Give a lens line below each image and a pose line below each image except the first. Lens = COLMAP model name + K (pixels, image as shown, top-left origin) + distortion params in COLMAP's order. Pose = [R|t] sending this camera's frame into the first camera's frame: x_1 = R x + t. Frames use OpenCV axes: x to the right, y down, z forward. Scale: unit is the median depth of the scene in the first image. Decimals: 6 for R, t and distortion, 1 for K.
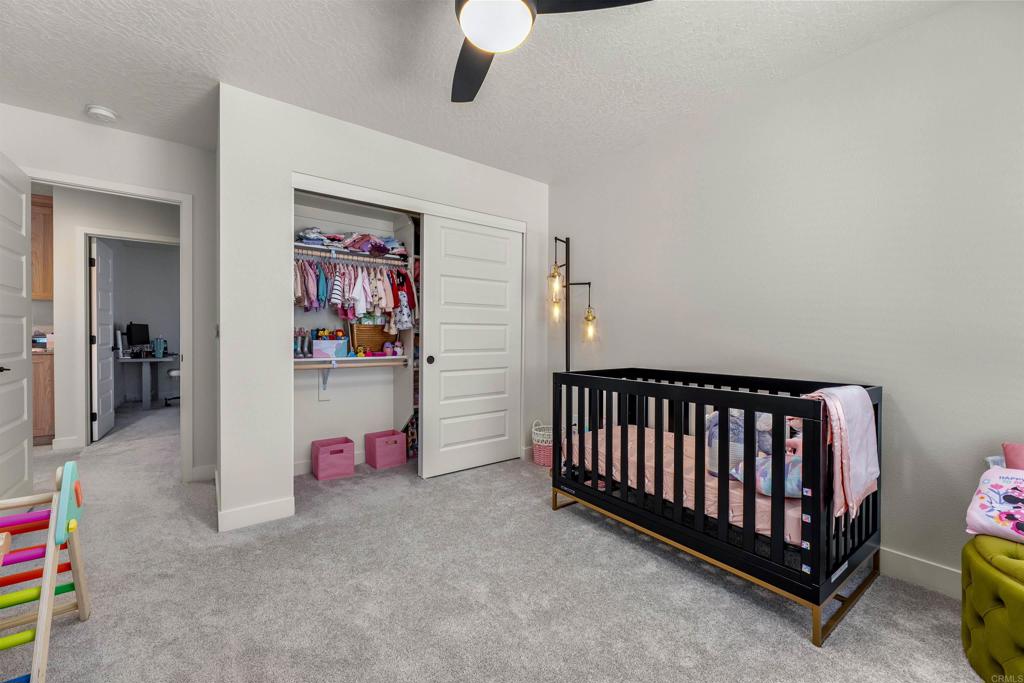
lens RADIAL K [[413.9, 0, 512.5], [0, 413.9, 336.7], [0, 0, 1]] dist [0.002459, 0.000567]
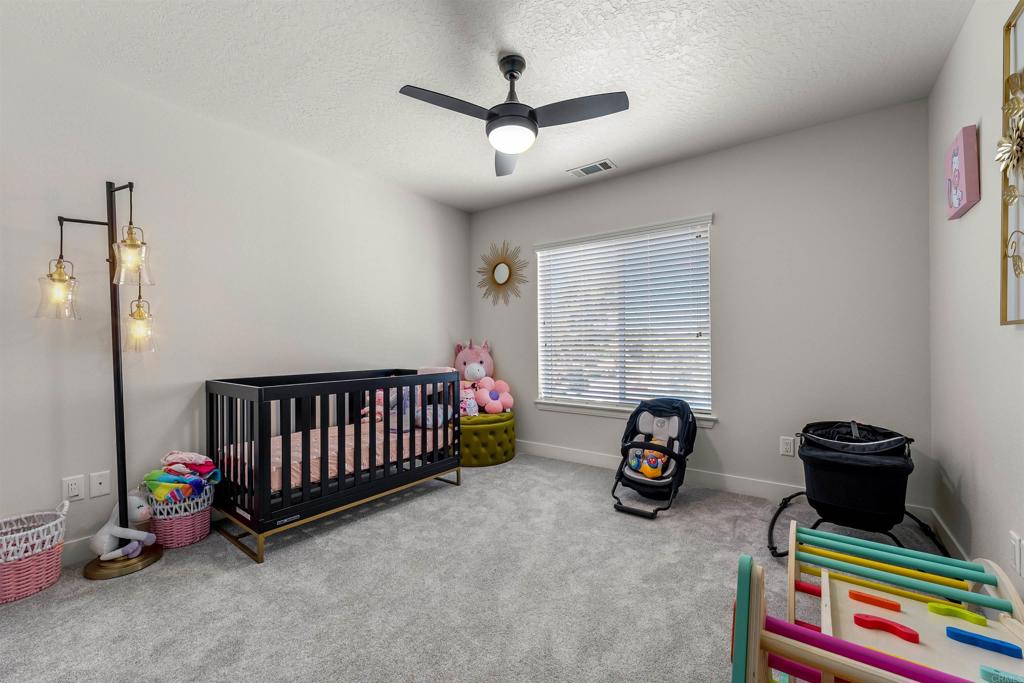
lens RADIAL K [[413.9, 0, 513.8], [0, 413.9, 345.0], [0, 0, 1]] dist [0.002459, 0.000567]
pose [[-0.302933, -0.002843, 0.953008, -0.979459], [0.004345, 0.999981, 0.004365, 0.004609], [-0.953002, 0.005463, -0.302915, 0.963414]]
